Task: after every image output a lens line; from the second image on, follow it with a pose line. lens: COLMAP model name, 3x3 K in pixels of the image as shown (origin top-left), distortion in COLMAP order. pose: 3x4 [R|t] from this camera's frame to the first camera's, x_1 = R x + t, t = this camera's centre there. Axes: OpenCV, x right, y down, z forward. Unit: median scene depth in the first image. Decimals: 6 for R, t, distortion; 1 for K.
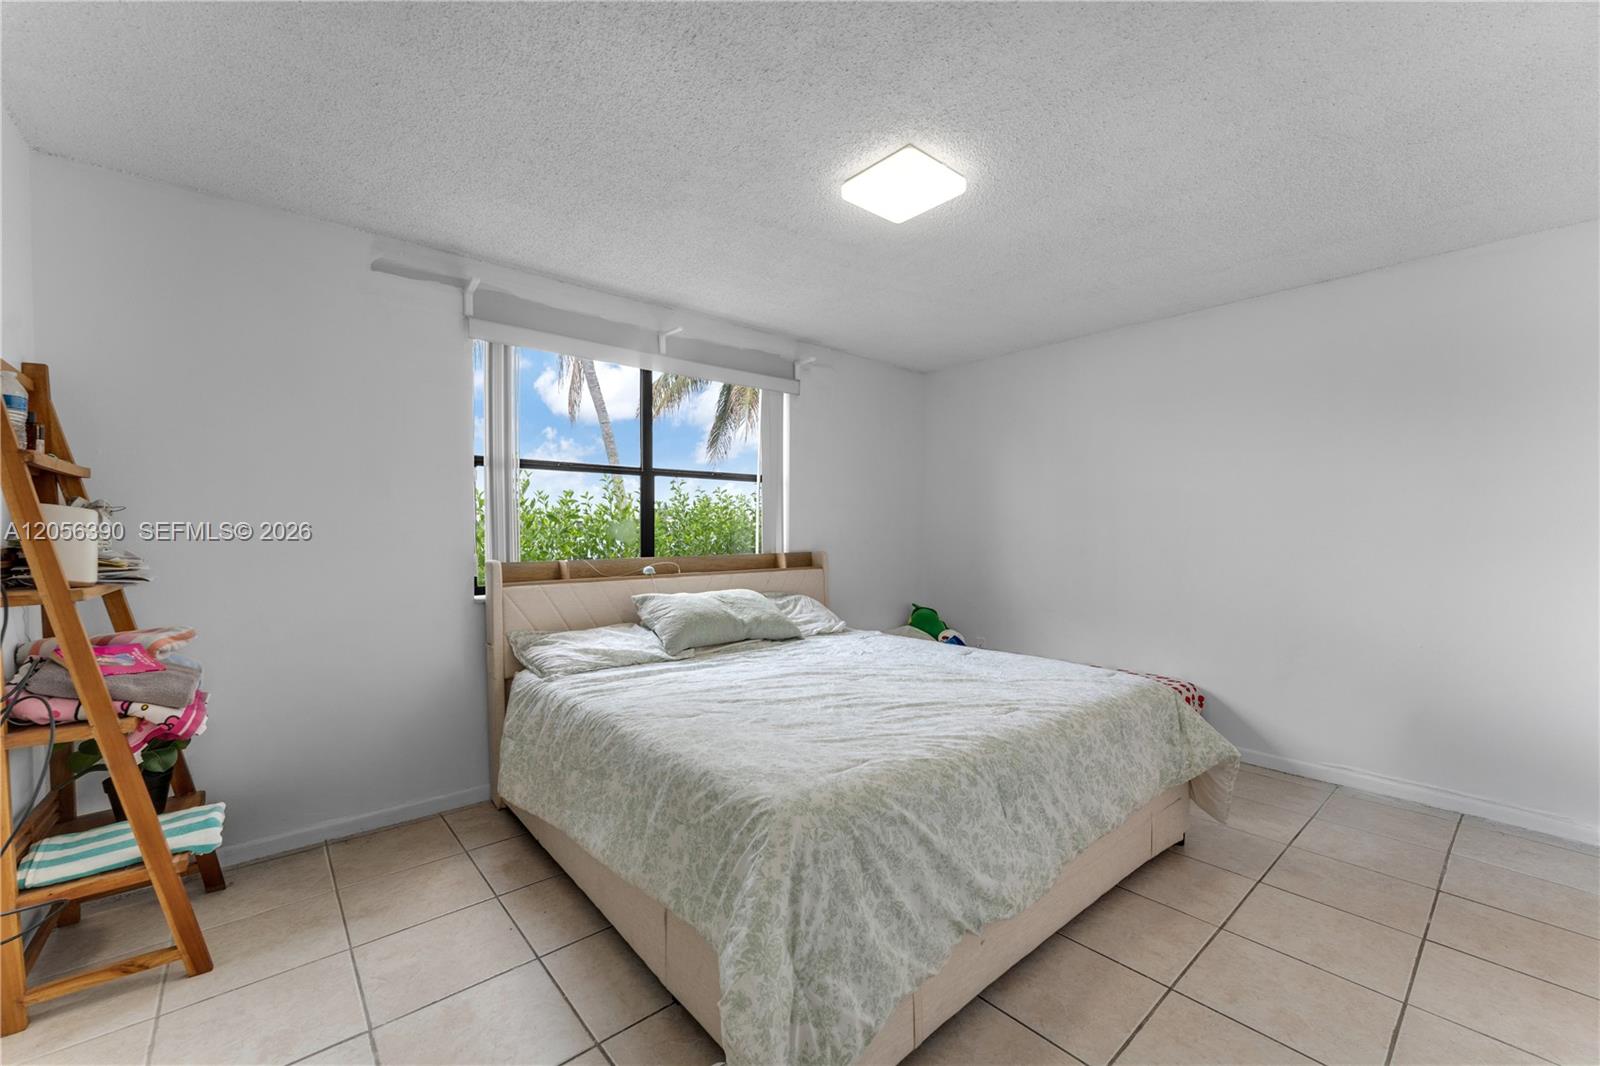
lens RADIAL K [[645.9, 0, 787.5], [0, 645.9, 537.5], [0, 0, 1]] dist [0.000589, 0.000007]
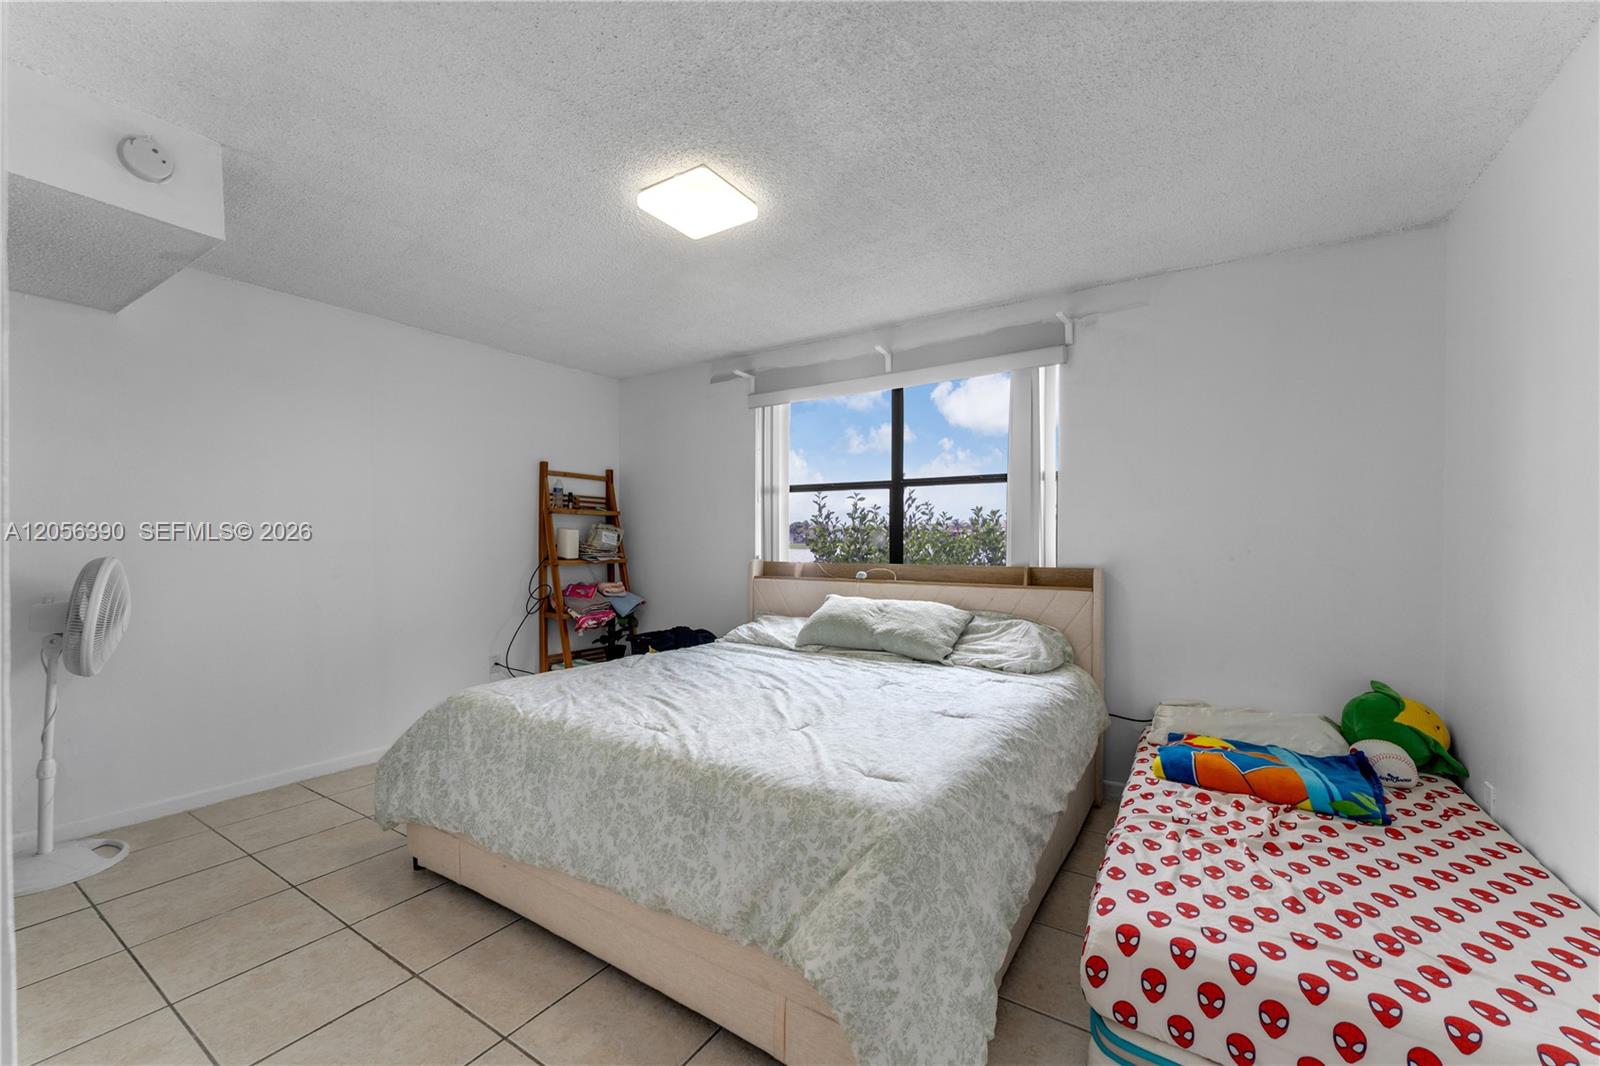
lens RADIAL K [[645.9, 0, 787.5], [0, 645.9, 537.5], [0, 0, 1]] dist [0.000589, 0.000007]
pose [[0.277993, -0.002193, -0.960581, 0.767712], [-0.015583, 0.999856, -0.006792, -0.003189], [0.960457, 0.016857, 0.277918, 0.543391]]
